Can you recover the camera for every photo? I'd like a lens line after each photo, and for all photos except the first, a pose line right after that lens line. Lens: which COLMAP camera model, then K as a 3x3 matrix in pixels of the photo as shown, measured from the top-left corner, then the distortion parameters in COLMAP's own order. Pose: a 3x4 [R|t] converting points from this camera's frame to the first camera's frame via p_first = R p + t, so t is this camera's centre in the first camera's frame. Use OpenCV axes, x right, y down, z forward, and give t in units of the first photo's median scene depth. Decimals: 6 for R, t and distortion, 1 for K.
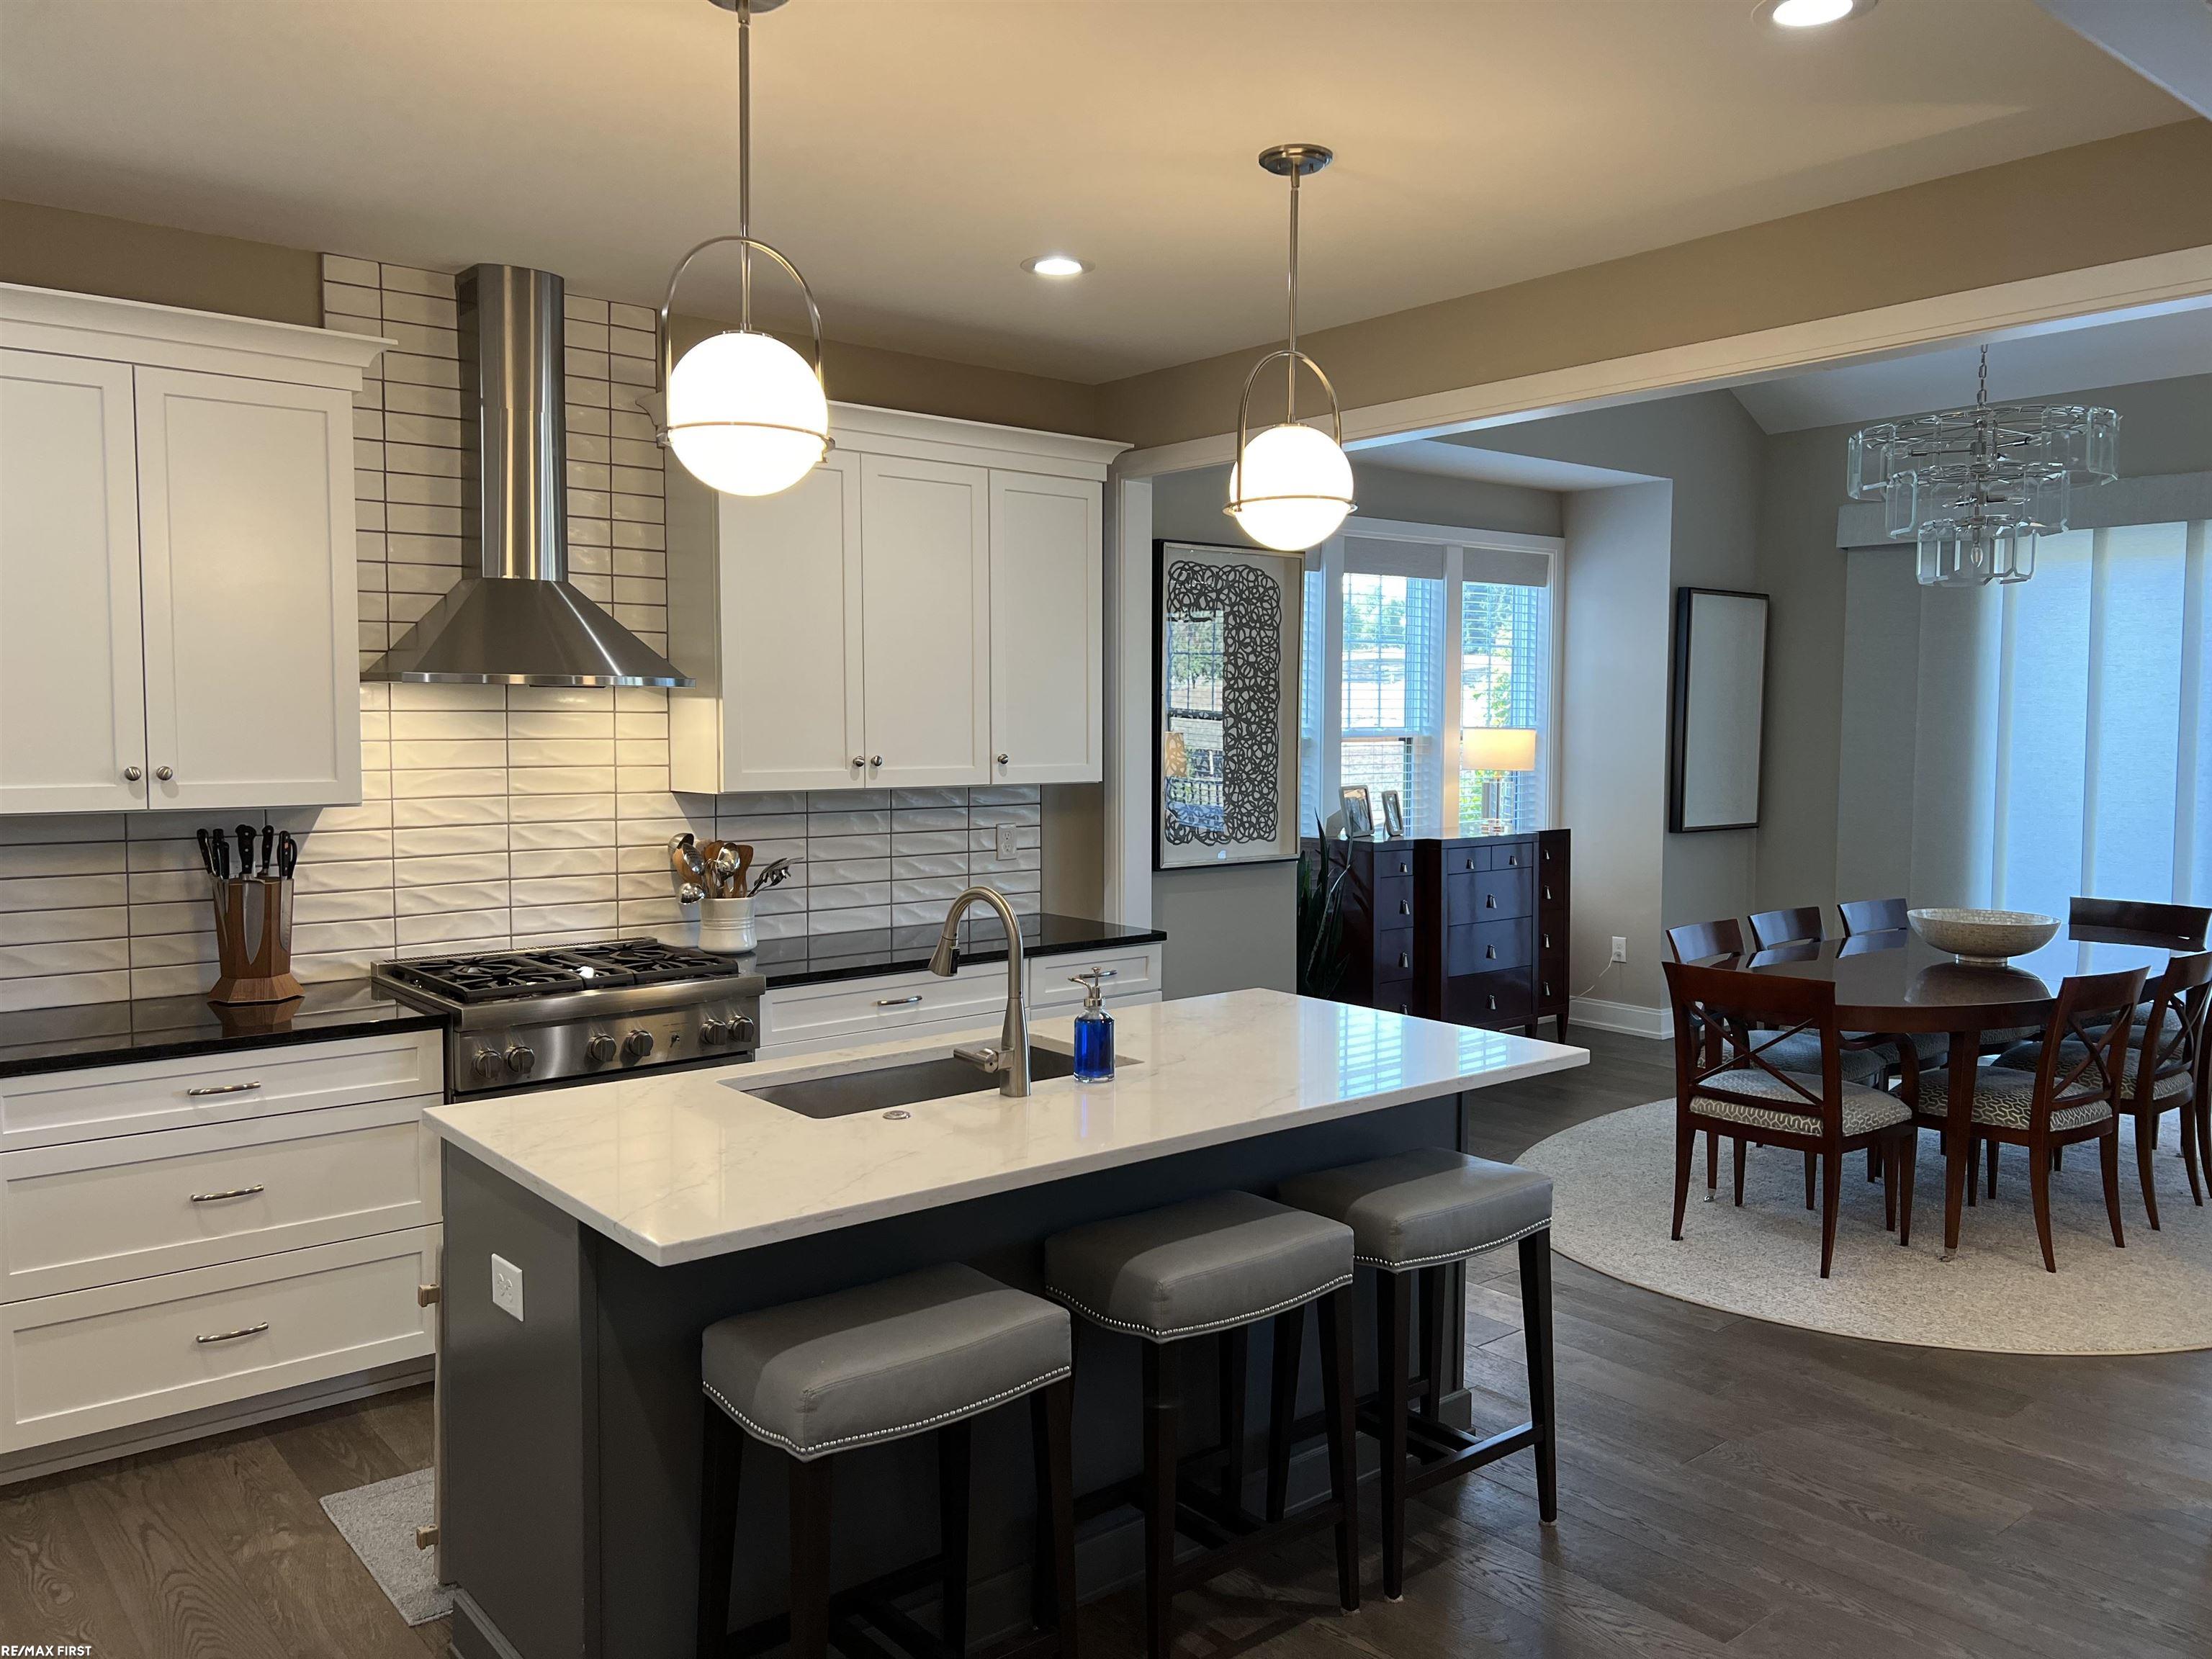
lens RADIAL K [[1629.8, 0, 1106.0], [0, 1629.8, 829.5], [0, 0, 1]] dist [0.002614, -0.001176]
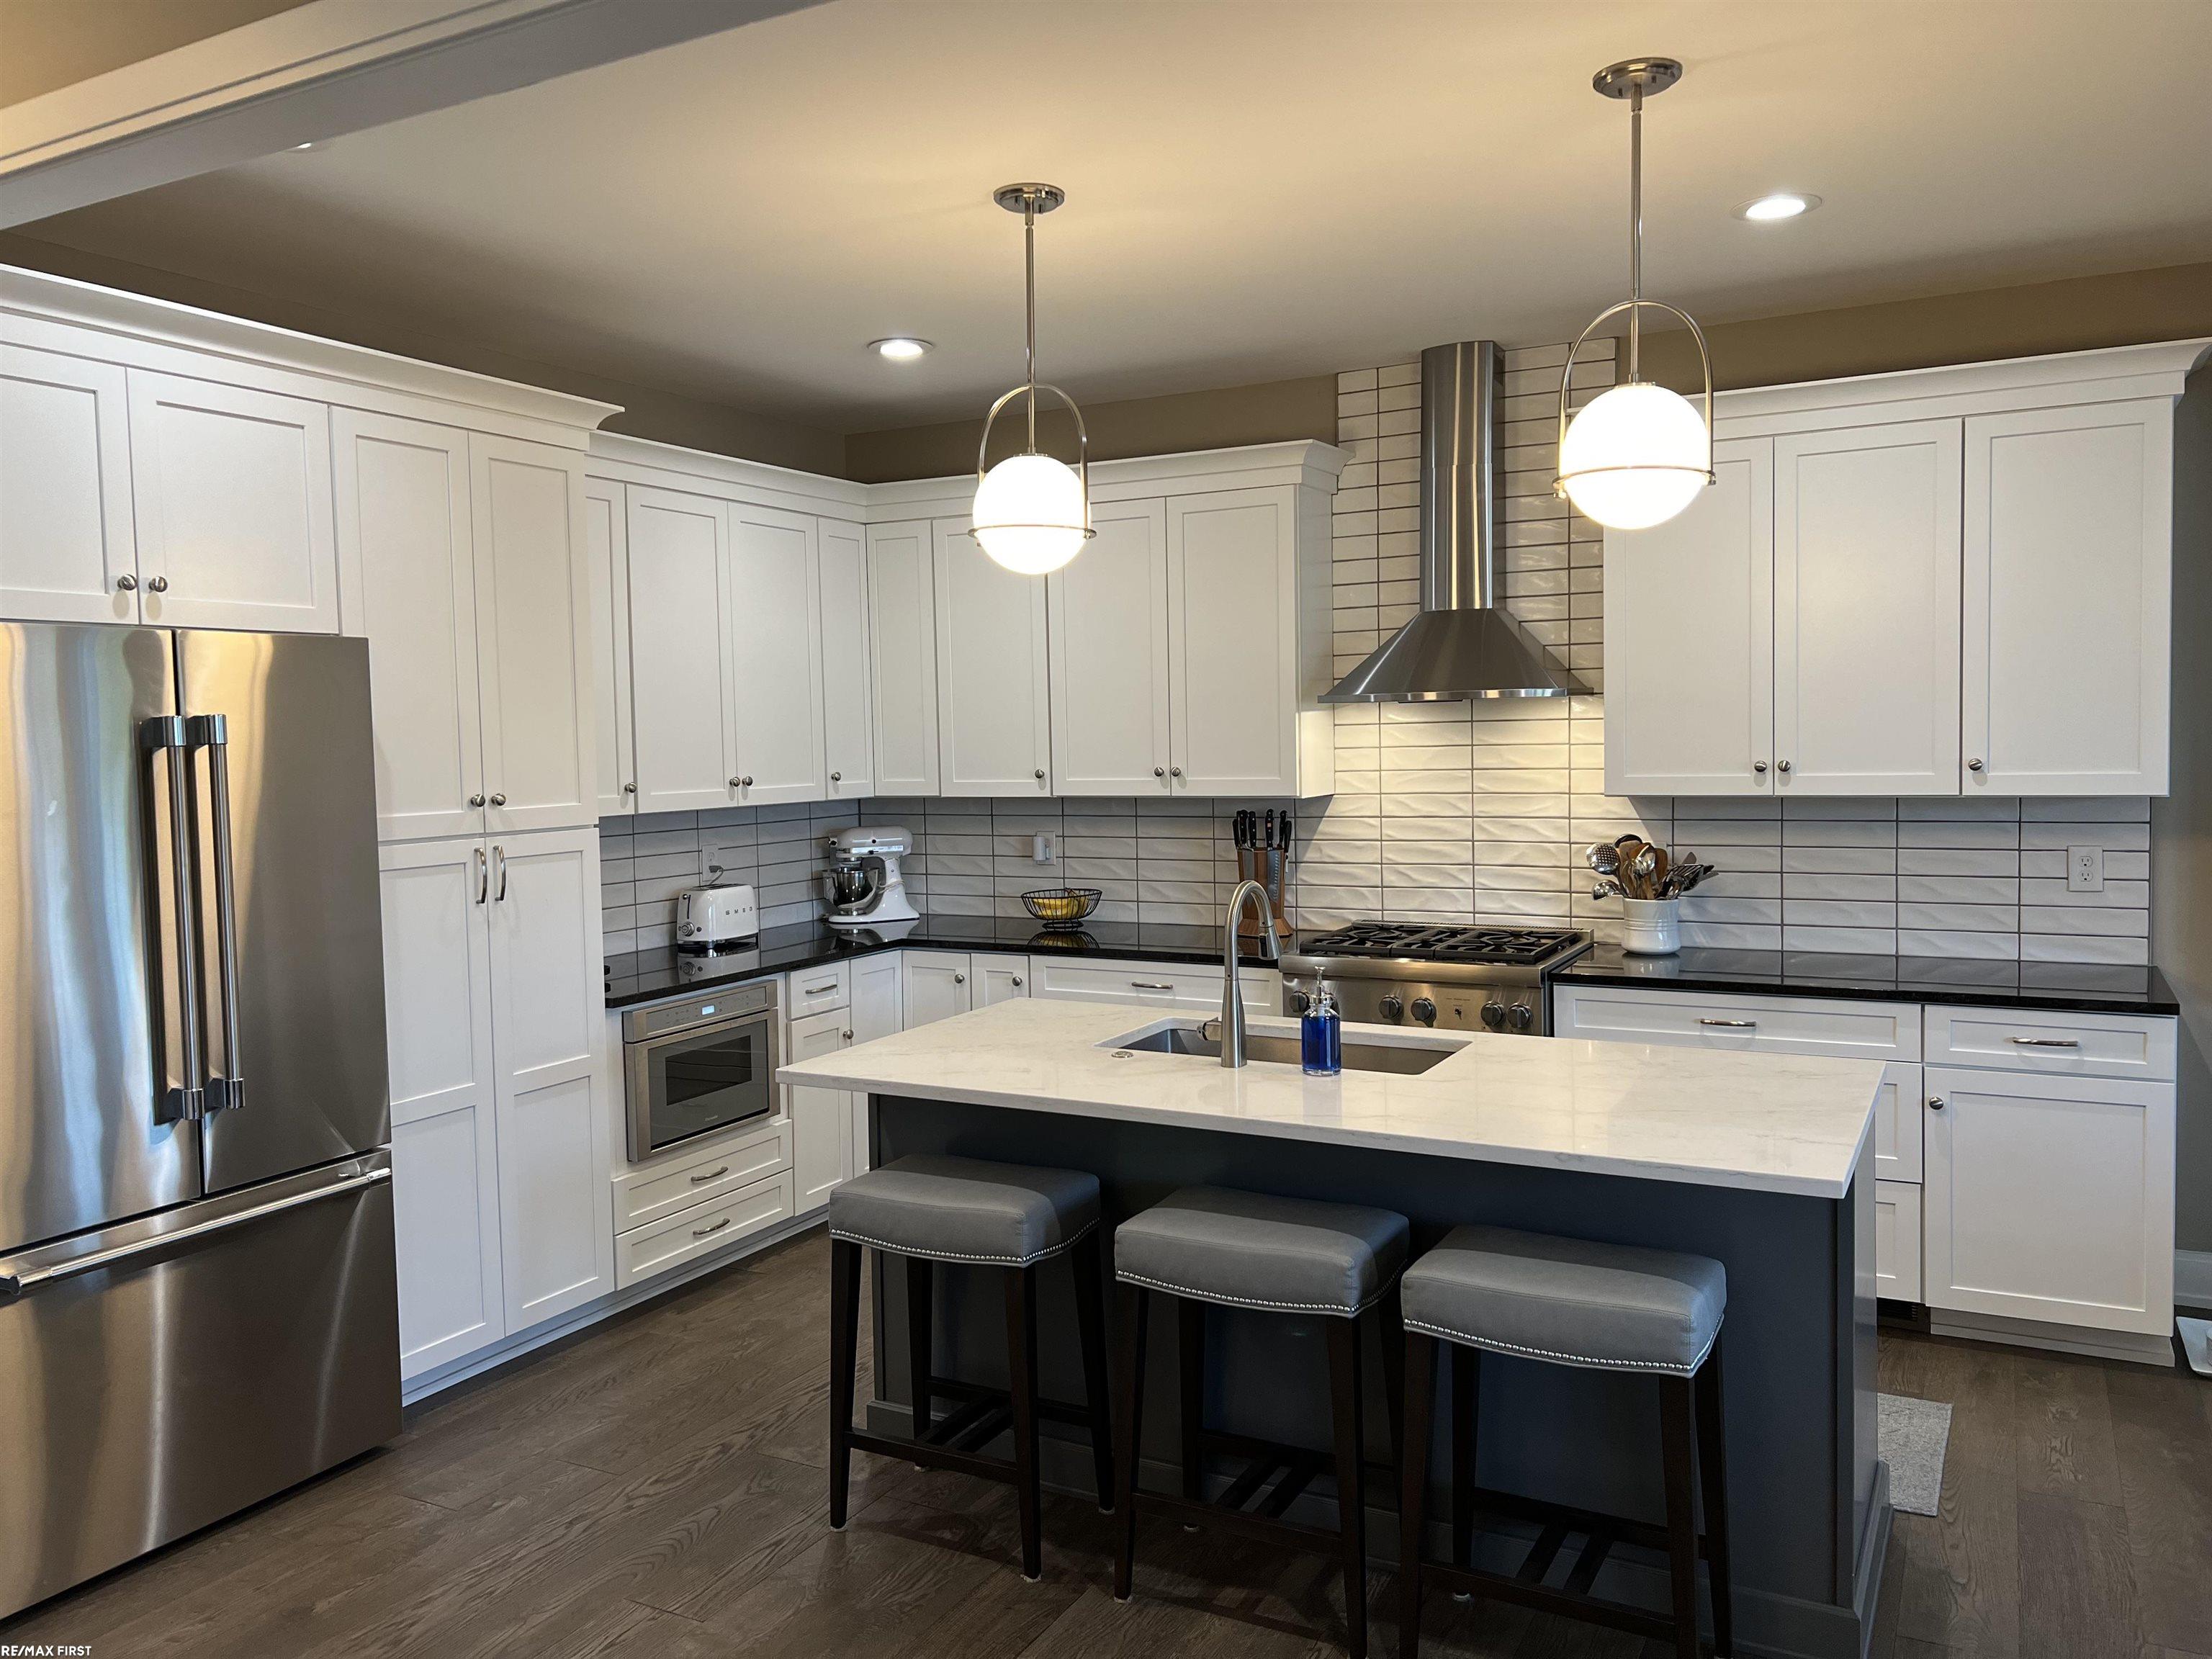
lens RADIAL K [[1665.1, 0, 1106.0], [0, 1665.1, 829.5], [0, 0, 1]] dist [0.065447, -0.000540]
pose [[0.370732, 0.048854, -0.927454, 0.660557], [-0.037748, 0.998583, 0.037512, -0.030414], [0.927972, 0.021103, 0.372051, 0.313824]]
